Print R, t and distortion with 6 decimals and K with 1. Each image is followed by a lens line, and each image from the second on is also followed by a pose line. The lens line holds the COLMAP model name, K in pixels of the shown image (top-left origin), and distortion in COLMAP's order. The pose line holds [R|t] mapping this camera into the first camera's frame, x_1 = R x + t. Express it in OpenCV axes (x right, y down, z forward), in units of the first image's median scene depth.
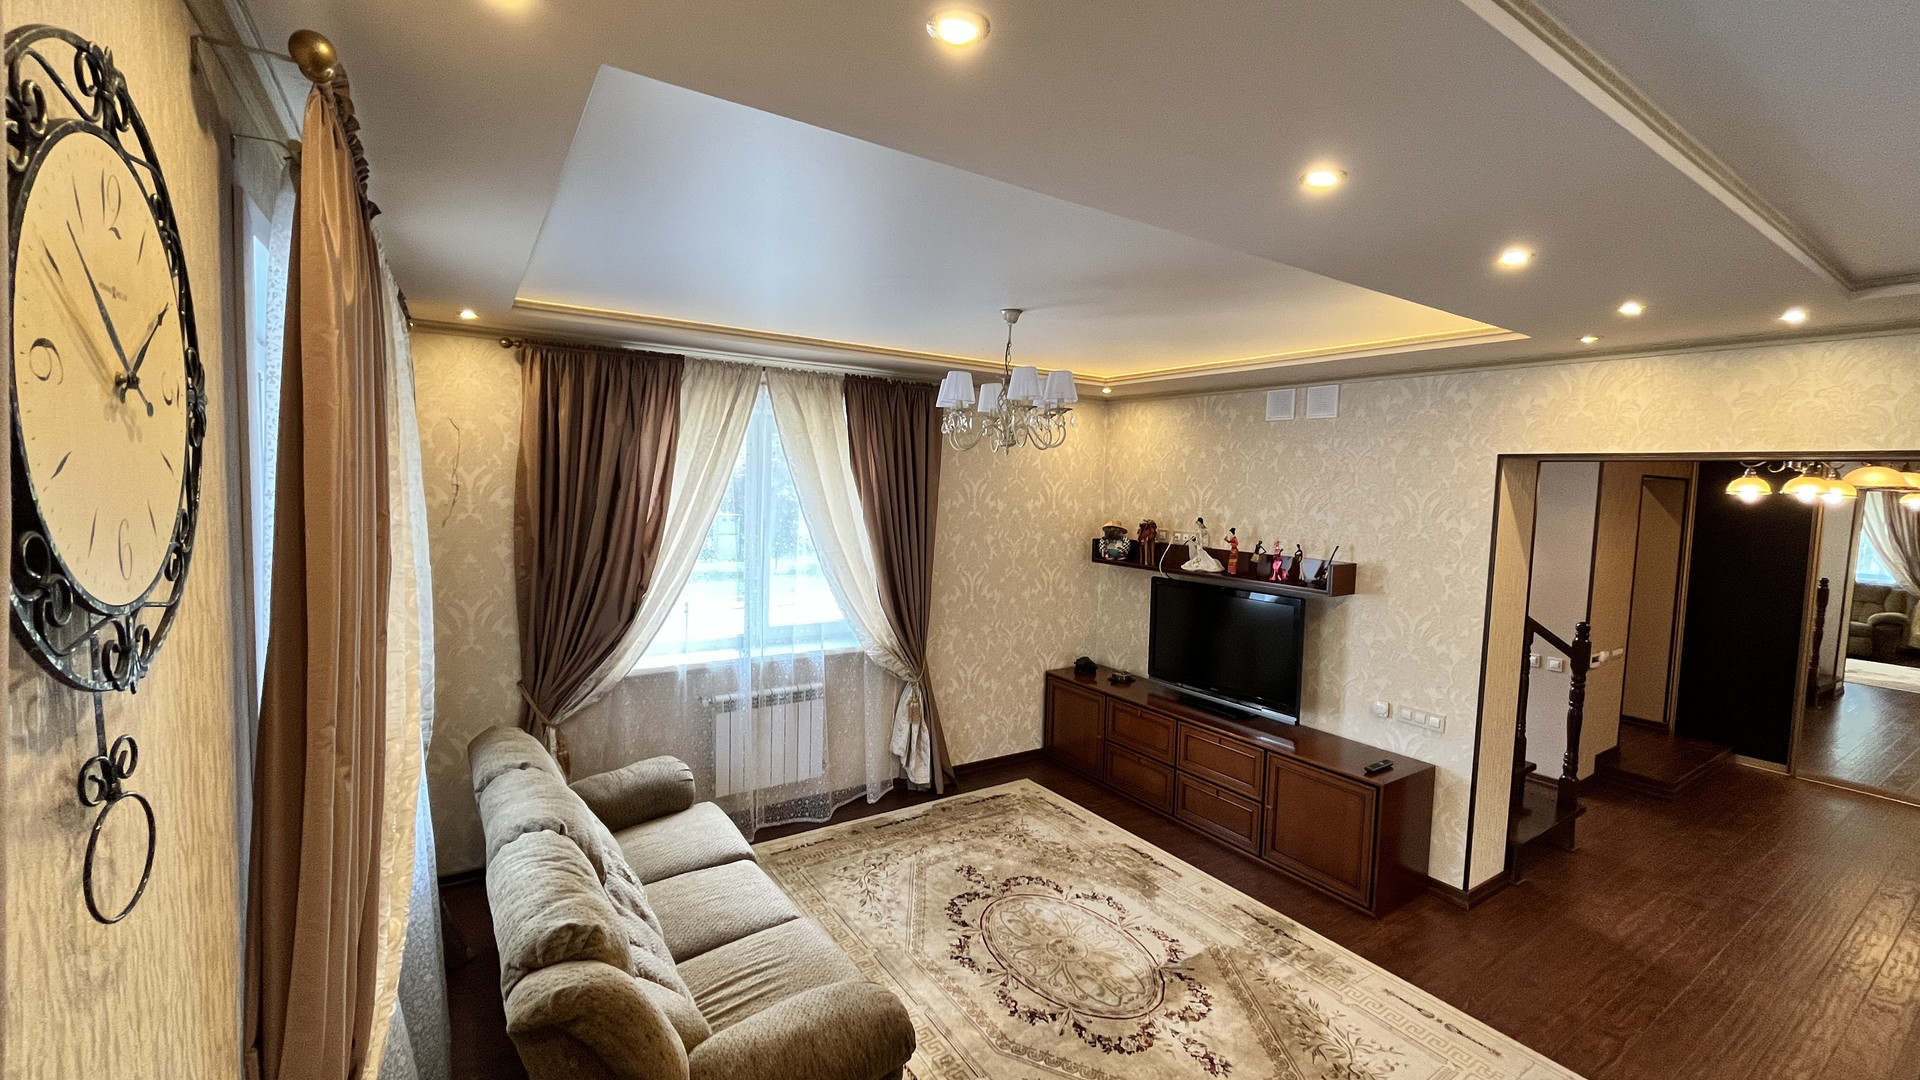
lens RADIAL K [[784.6, 0, 973.1], [0, 784.6, 537.0], [0, 0, 1]] dist [-0.003897, 0.000734]
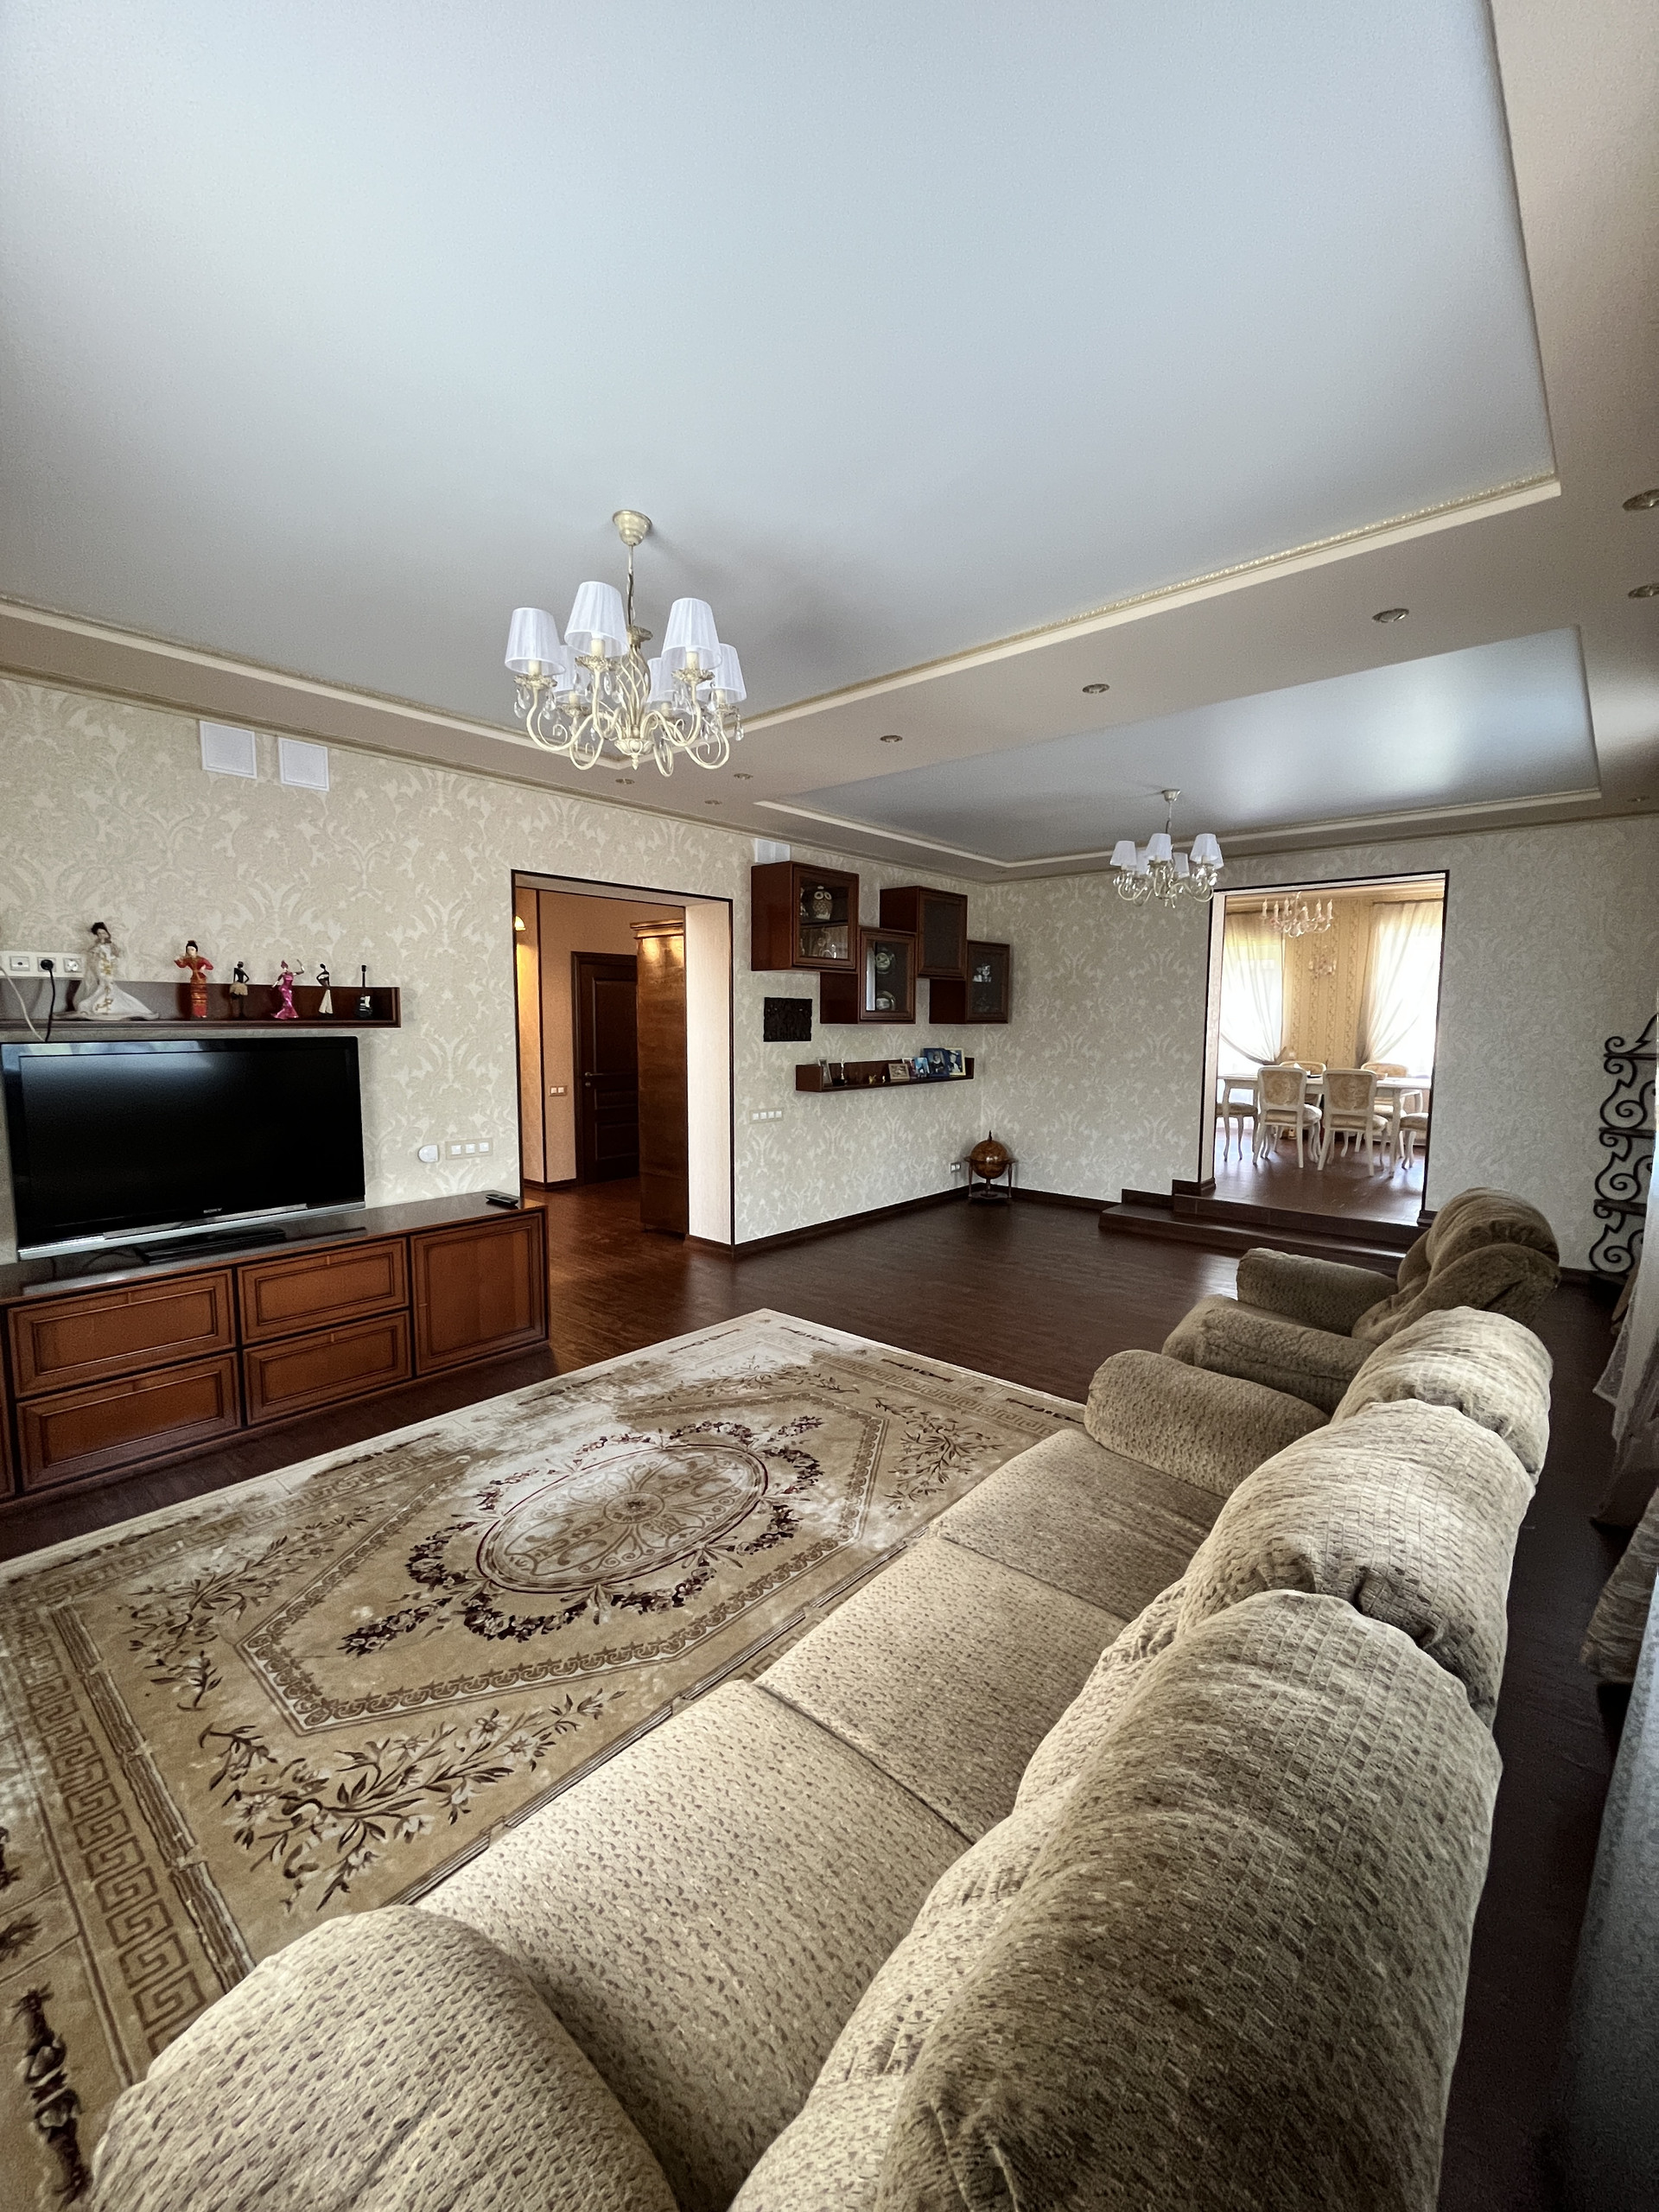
lens RADIAL K [[895.0, 0, 844.6], [0, 895.0, 1115.5], [0, 0, 1]] dist [0.001981, 0.000030]
pose [[-0.257964, -0.165101, 0.951943, -0.564446], [0.033678, 0.983156, 0.179640, 0.014887], [-0.965567, 0.078401, -0.248059, 0.830518]]
